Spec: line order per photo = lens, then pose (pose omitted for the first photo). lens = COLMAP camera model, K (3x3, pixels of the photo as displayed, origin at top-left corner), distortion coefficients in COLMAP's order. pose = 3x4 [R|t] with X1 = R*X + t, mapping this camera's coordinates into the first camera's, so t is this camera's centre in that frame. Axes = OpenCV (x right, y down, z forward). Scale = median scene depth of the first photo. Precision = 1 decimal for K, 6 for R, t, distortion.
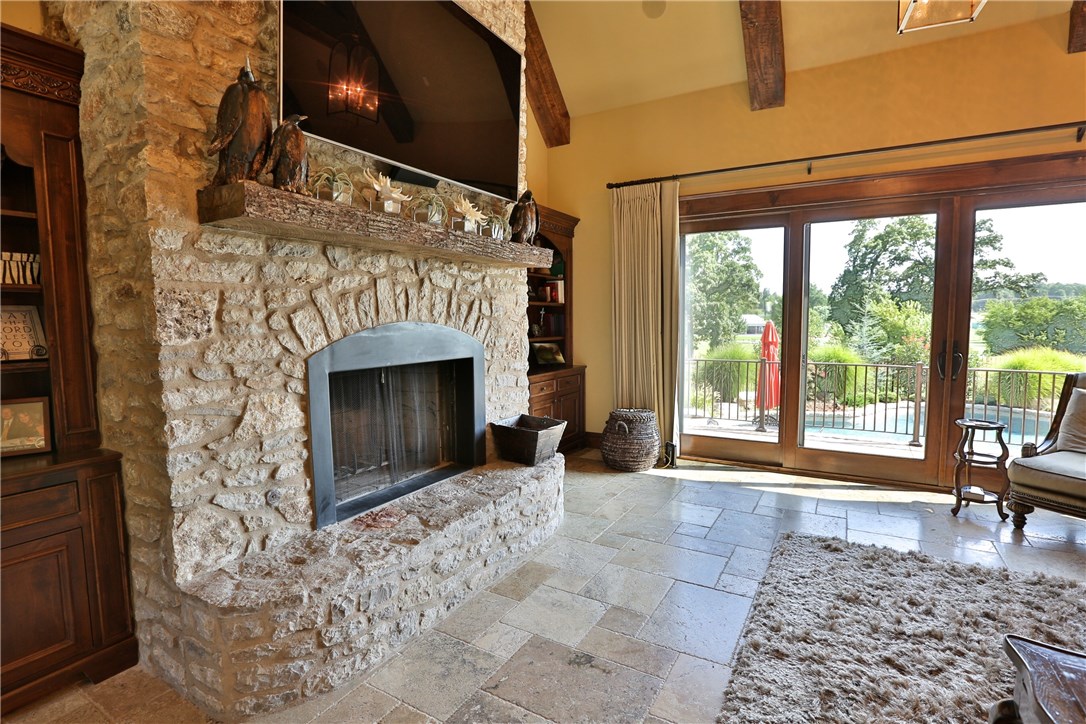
lens RADIAL K [[526.9, 0, 549.0], [0, 526.9, 360.9], [0, 0, 1]] dist [-0.048646, 0.011125]
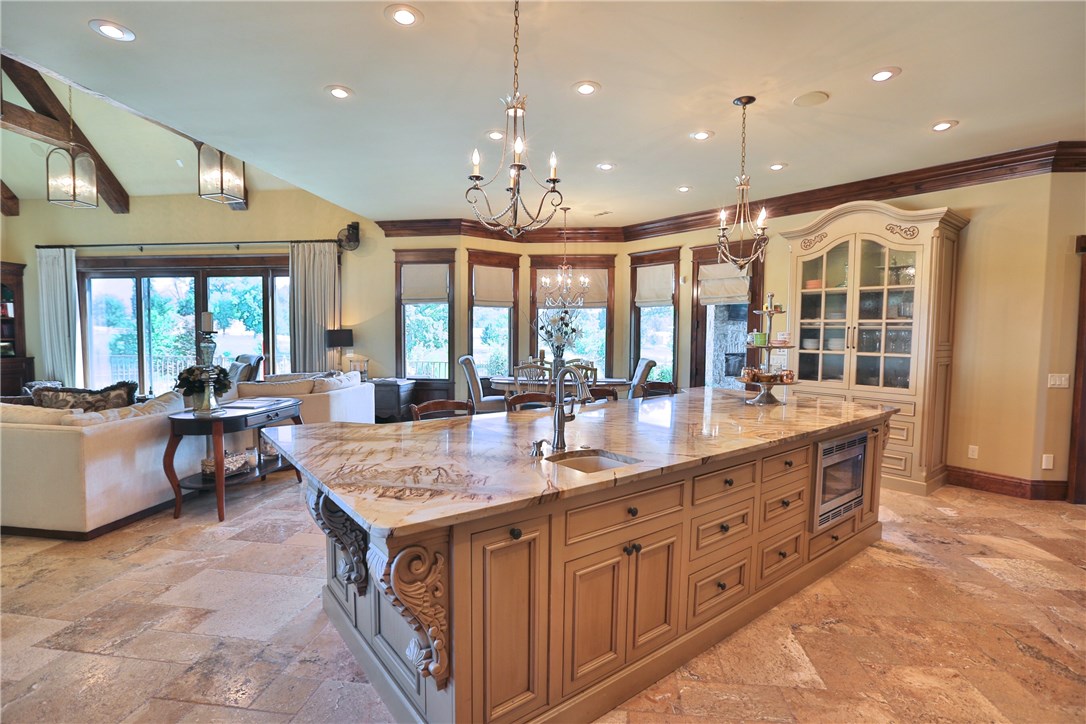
lens RADIAL K [[526.9, 0, 543.0], [0, 526.9, 363.4], [0, 0, 1]] dist [-0.048646, 0.011125]
pose [[0.914304, -0.006124, 0.404983, 1.512626], [0.013287, 0.999801, -0.014879, 0.125817], [-0.404811, 0.018985, 0.914203, -1.790099]]
